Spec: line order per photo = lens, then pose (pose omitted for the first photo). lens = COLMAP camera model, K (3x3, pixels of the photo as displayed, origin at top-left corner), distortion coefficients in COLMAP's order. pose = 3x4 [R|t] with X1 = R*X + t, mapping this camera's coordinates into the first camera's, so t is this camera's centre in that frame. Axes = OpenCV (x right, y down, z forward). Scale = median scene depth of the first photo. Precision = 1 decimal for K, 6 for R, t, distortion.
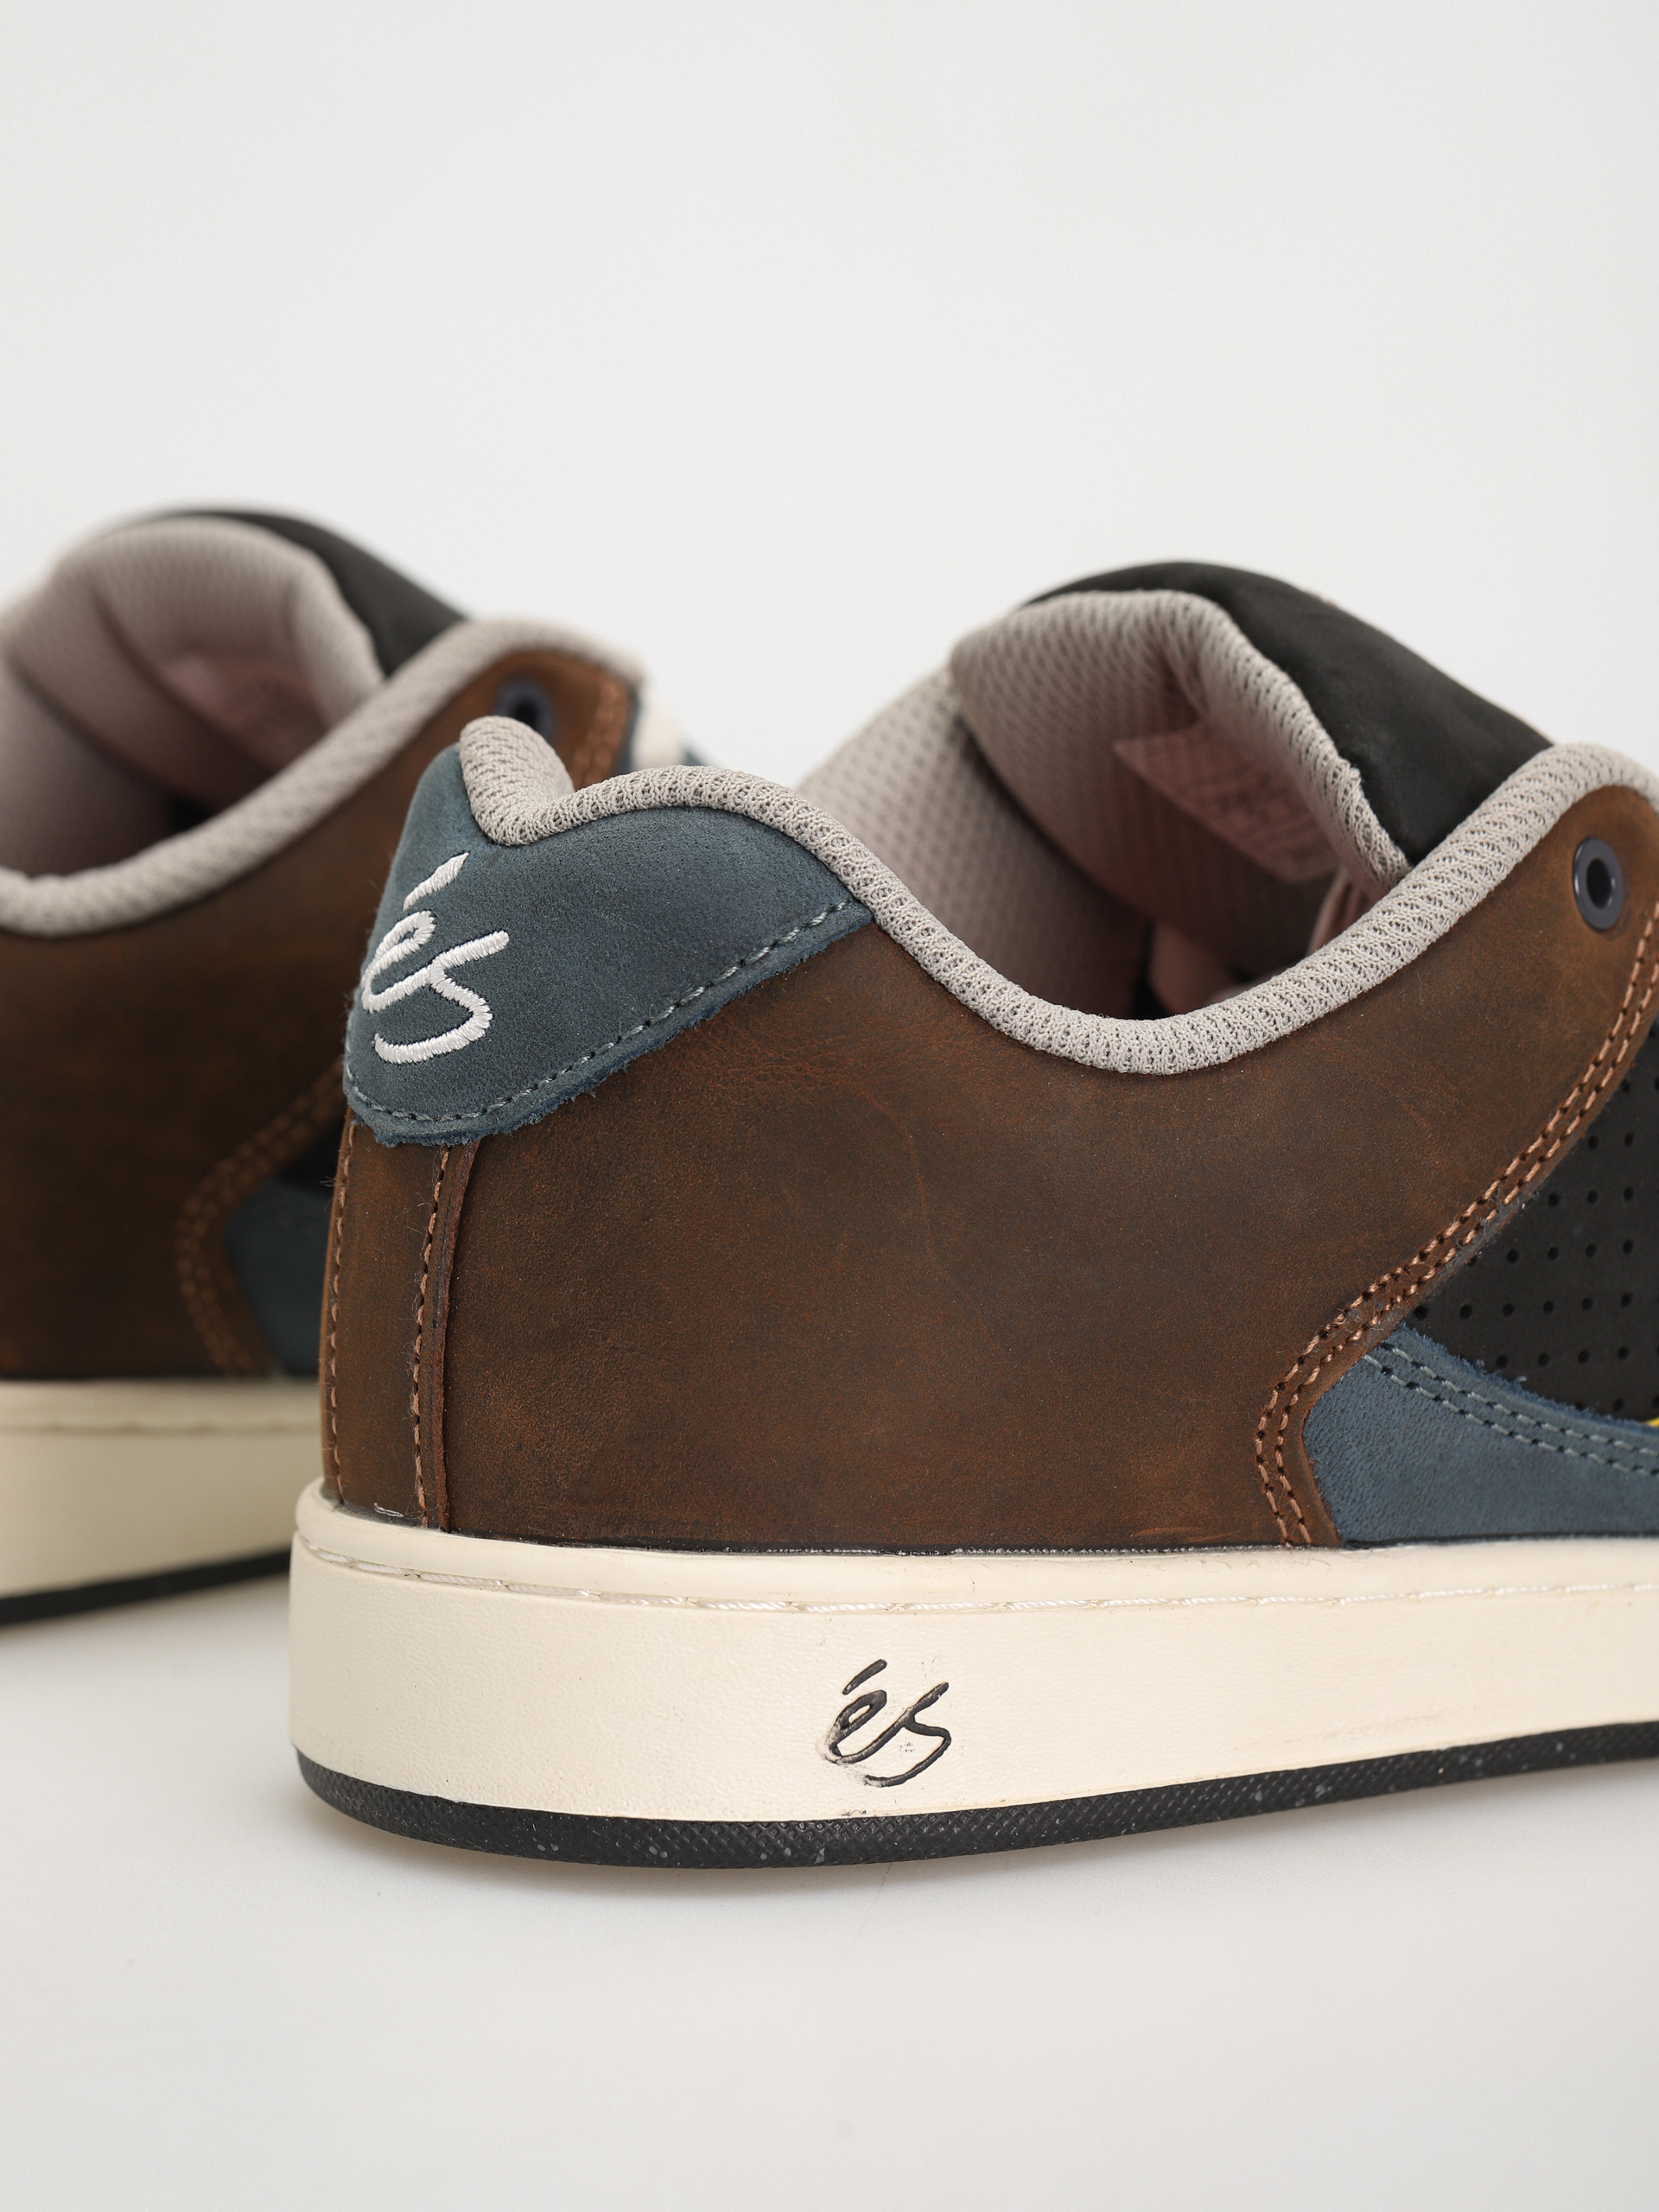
lens RADIAL K [[6550.3, 0, 835.9], [0, 6550.3, 1109.2], [0, 0, 1]] dist [-0.186330, 0.000000]
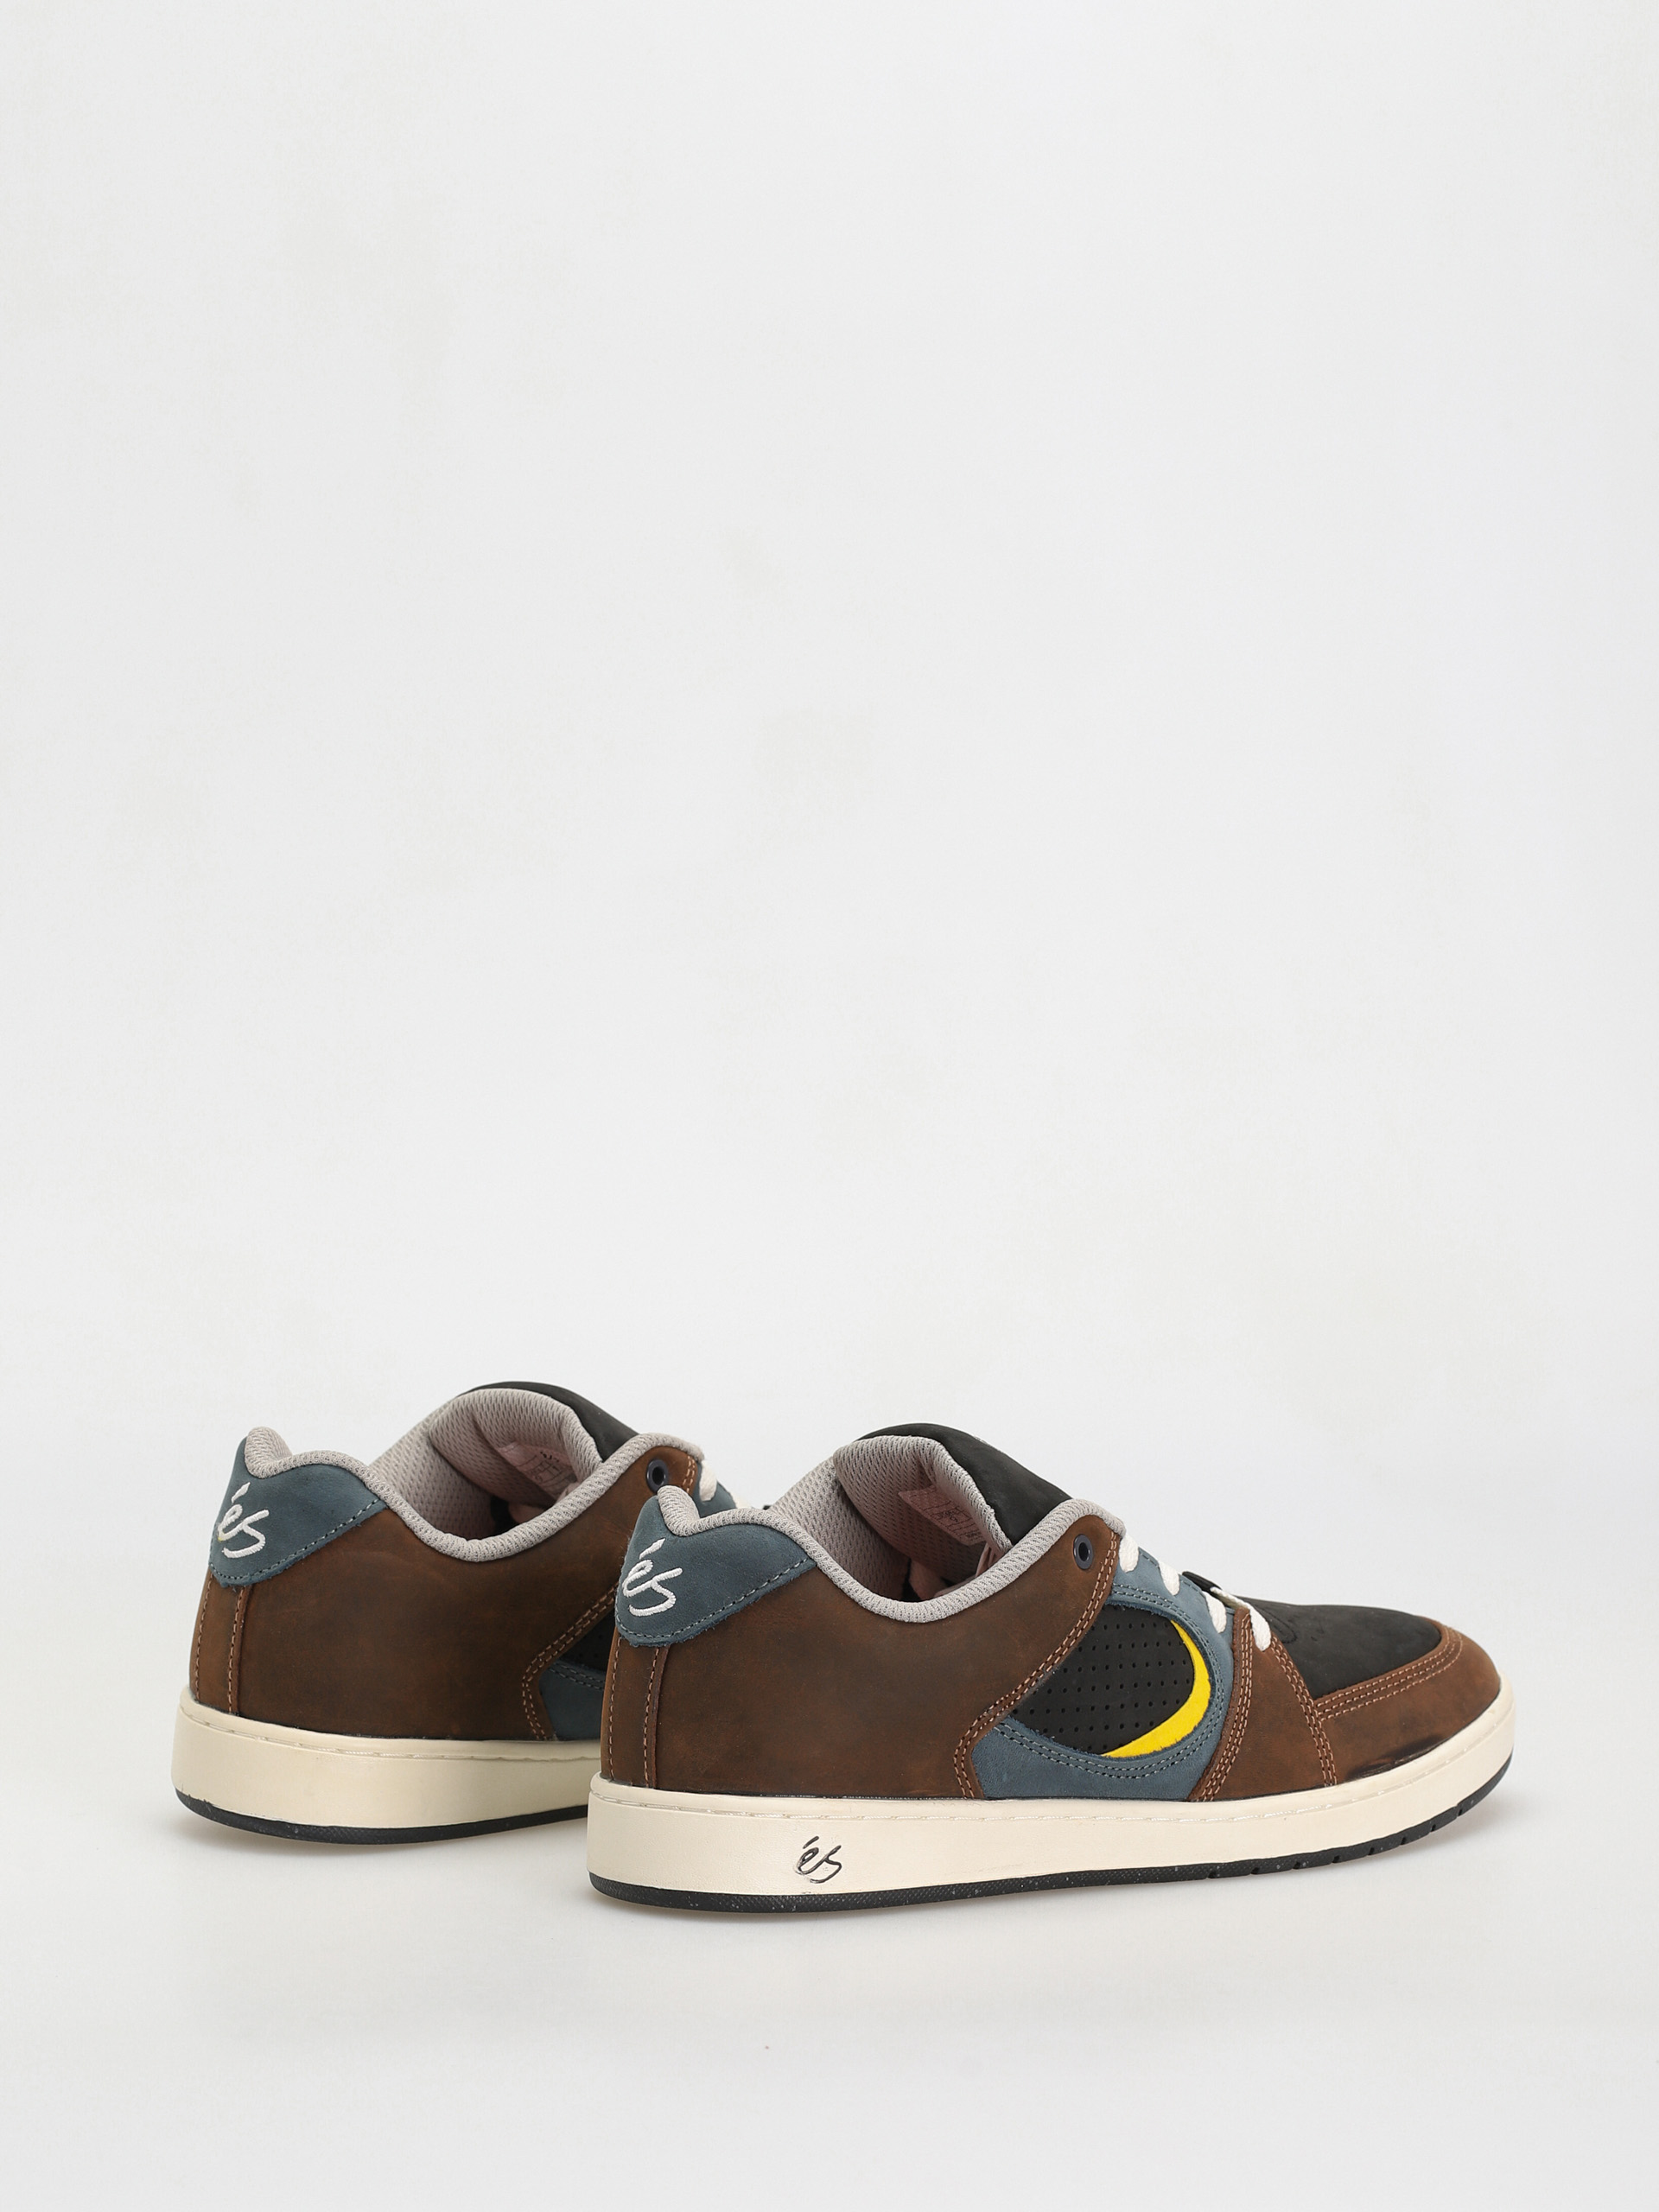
lens RADIAL K [[6550.3, 0, 824.0], [0, 6550.3, 1107.0], [0, 0, 1]] dist [-0.186330, 0.000000]
pose [[0.998468, 0.012812, 0.053832, -0.137143], [-0.008570, 0.996893, -0.078306, -0.005625], [-0.054668, 0.077725, 0.995475, -1.693301]]
